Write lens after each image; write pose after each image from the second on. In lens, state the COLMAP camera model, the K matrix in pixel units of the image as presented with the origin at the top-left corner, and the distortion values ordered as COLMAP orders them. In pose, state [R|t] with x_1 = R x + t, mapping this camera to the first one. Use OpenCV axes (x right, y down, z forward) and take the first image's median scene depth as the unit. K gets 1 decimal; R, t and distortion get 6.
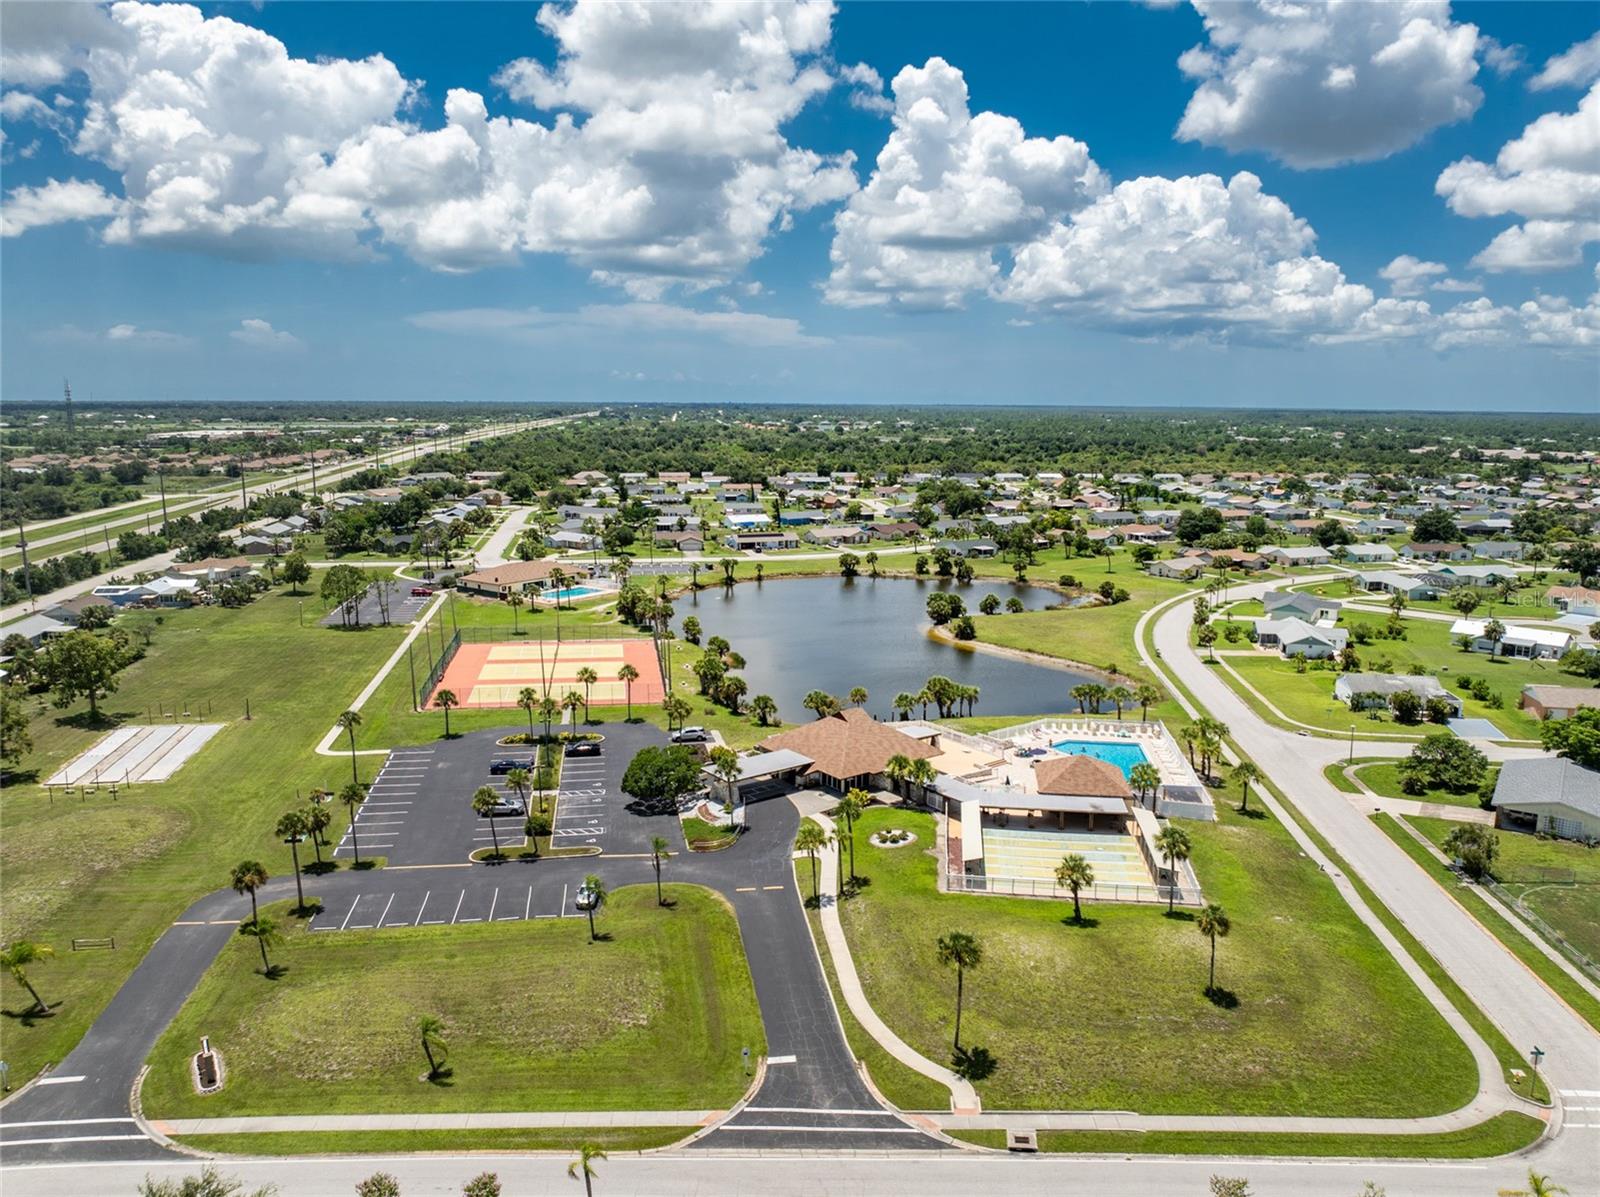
lens RADIAL K [[1141.9, 0, 809.0], [0, 1141.9, 569.3], [0, 0, 1]] dist [-0.043346, 0.011768]
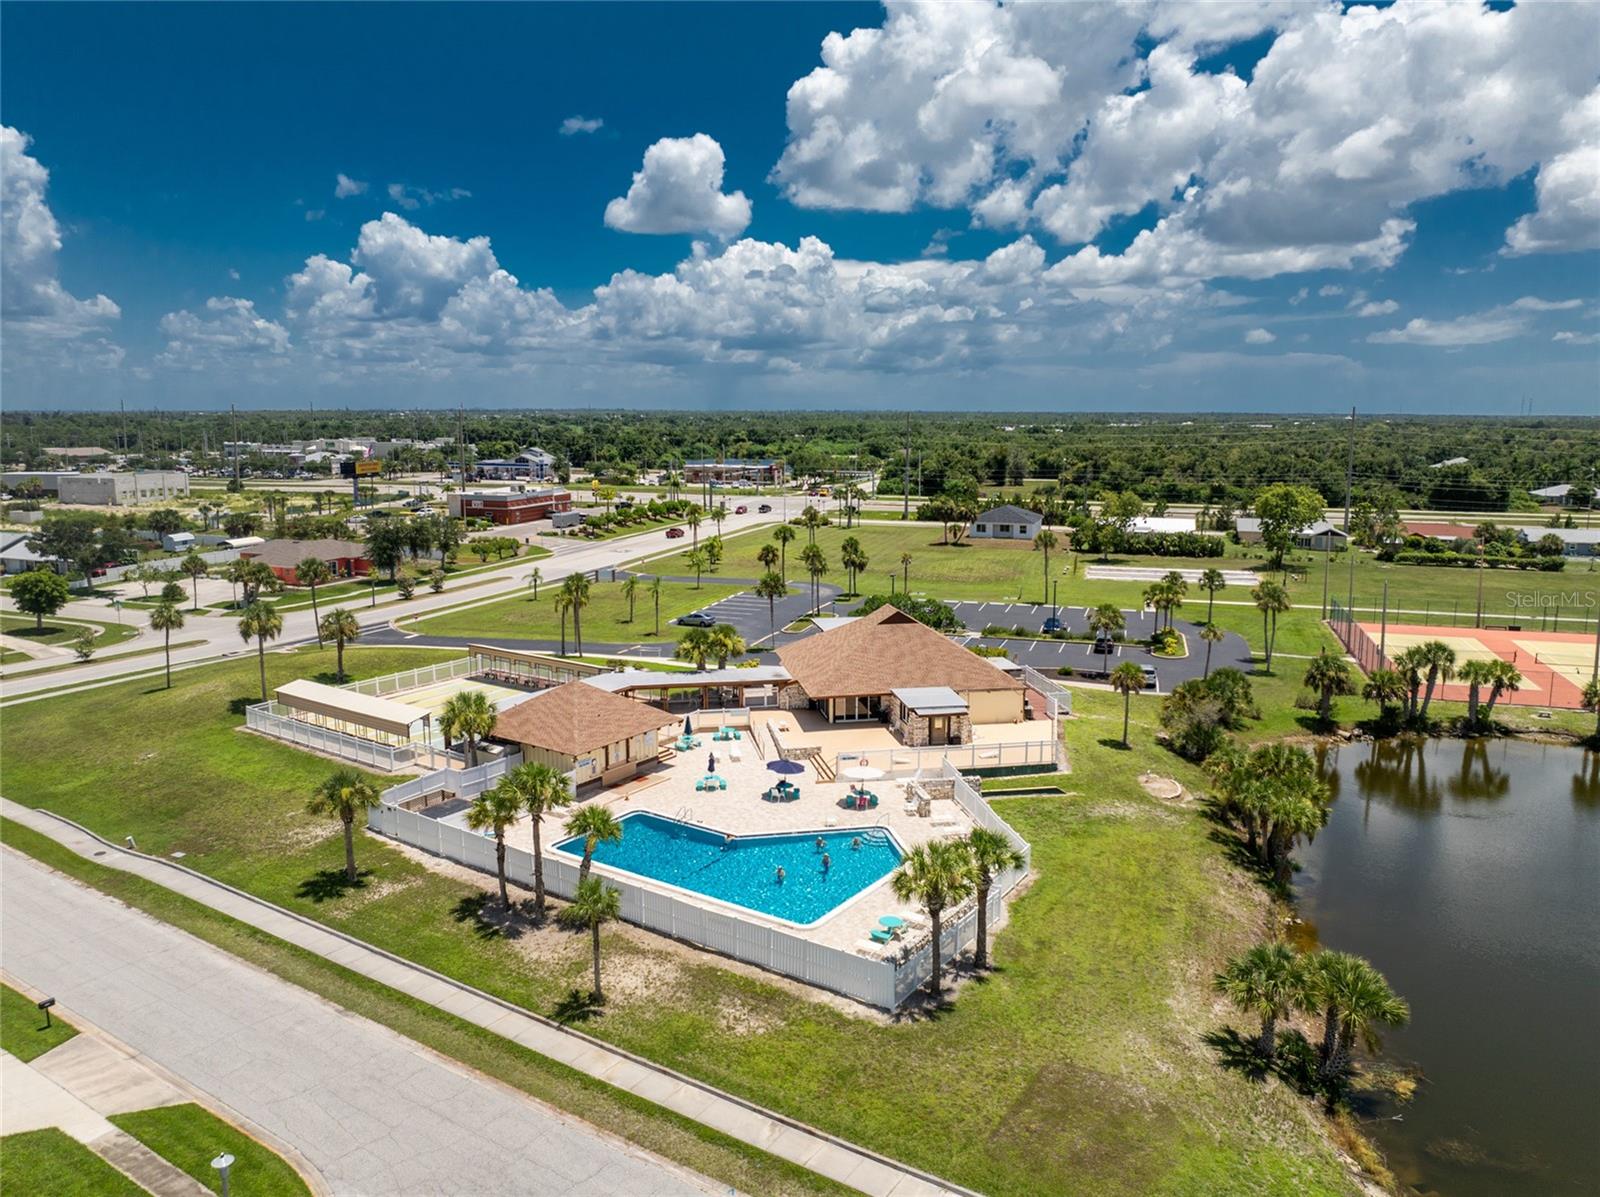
lens RADIAL K [[1141.9, 0, 815.0], [0, 1141.9, 550.4], [0, 0, 1]] dist [-0.043346, 0.011768]
pose [[-0.446354, 0.098371, -0.889433, 0.292238], [-0.138723, 0.974317, 0.177376, -0.009431], [0.884039, 0.202557, -0.421244, 0.561283]]
